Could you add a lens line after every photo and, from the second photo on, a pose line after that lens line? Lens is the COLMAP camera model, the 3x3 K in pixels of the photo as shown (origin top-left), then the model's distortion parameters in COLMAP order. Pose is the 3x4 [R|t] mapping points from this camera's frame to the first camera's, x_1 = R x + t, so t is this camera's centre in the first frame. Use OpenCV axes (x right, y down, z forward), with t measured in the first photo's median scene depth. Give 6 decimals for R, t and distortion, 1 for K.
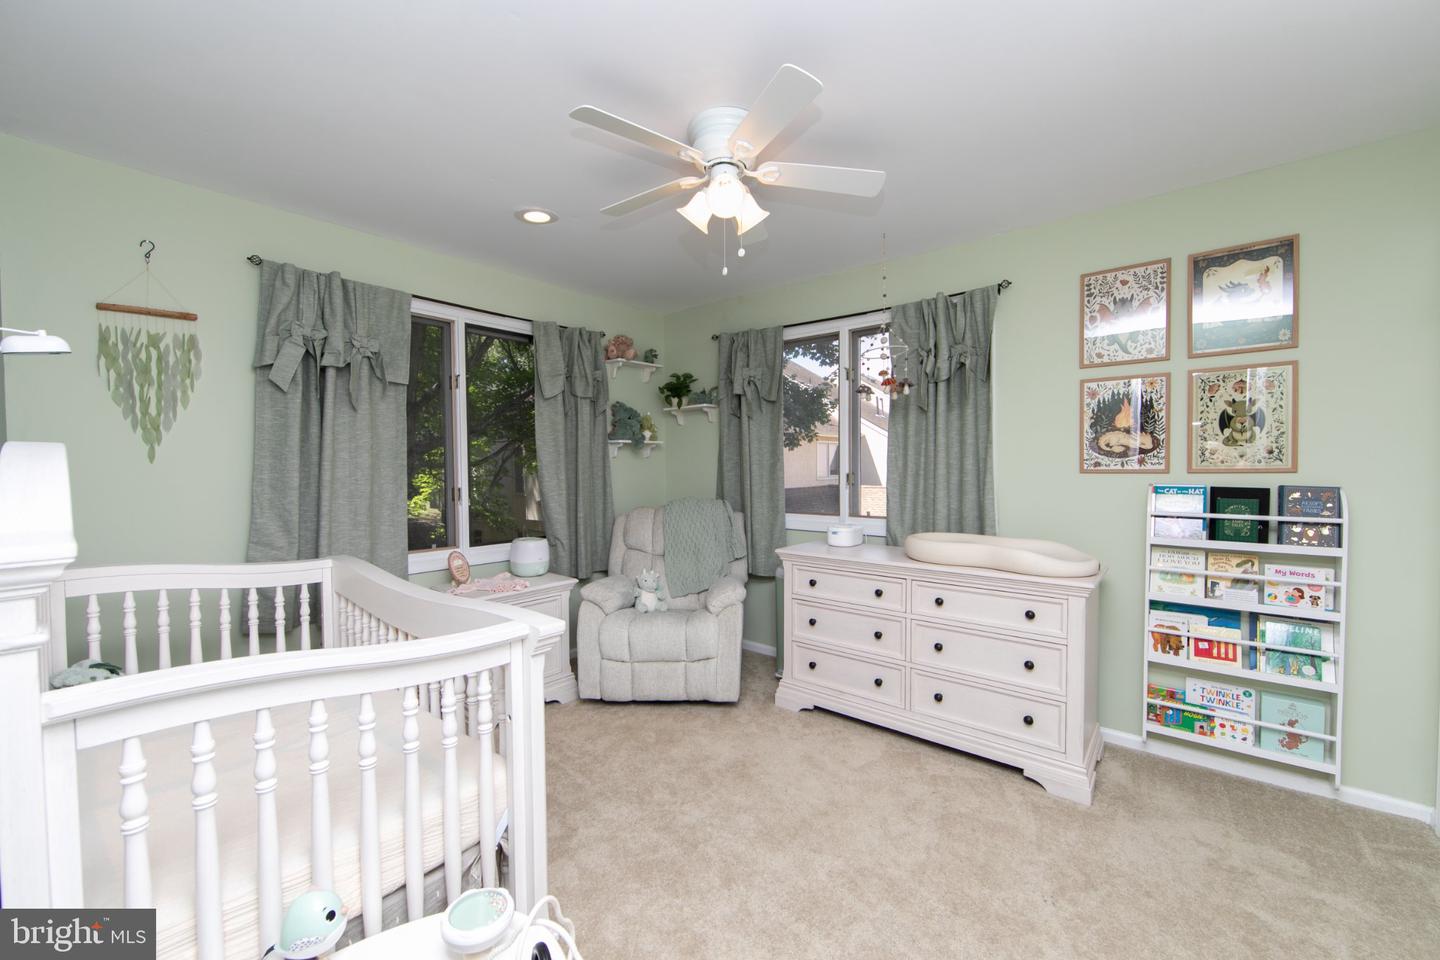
lens RADIAL K [[587.5, 0, 722.0], [0, 587.5, 483.0], [0, 0, 1]] dist [-0.000064, 0.000642]
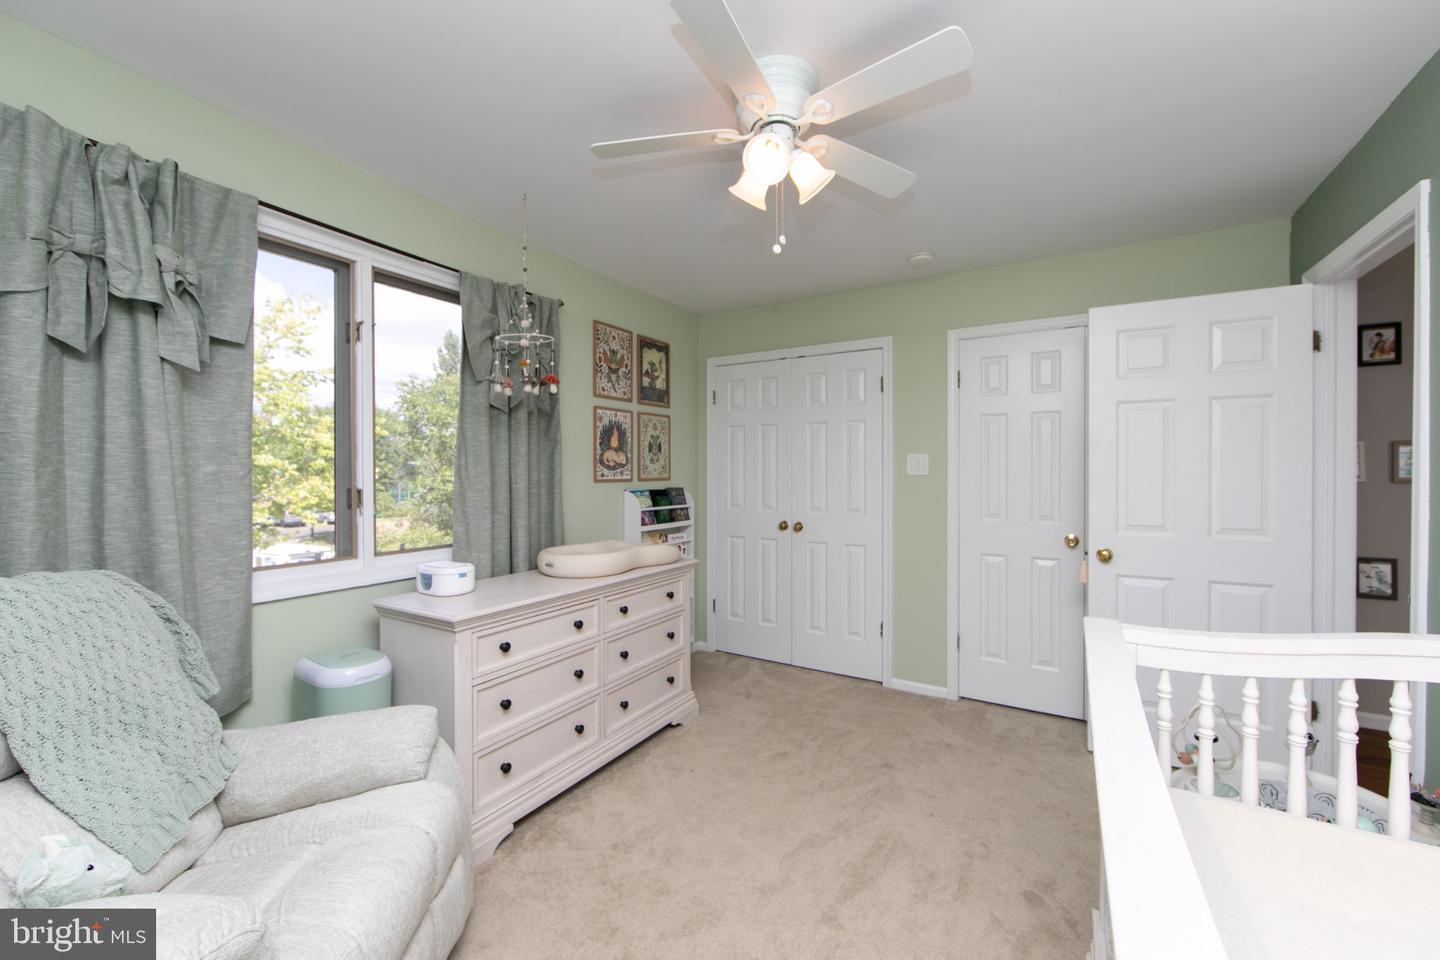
lens RADIAL K [[587.5, 0, 720.6], [0, 587.5, 471.4], [0, 0, 1]] dist [-0.000064, 0.000642]
pose [[-0.177766, 0.005451, 0.984058, -0.662107], [0.027433, 0.999623, -0.000581, -0.033088], [-0.983690, 0.026892, -0.177849, 1.007495]]
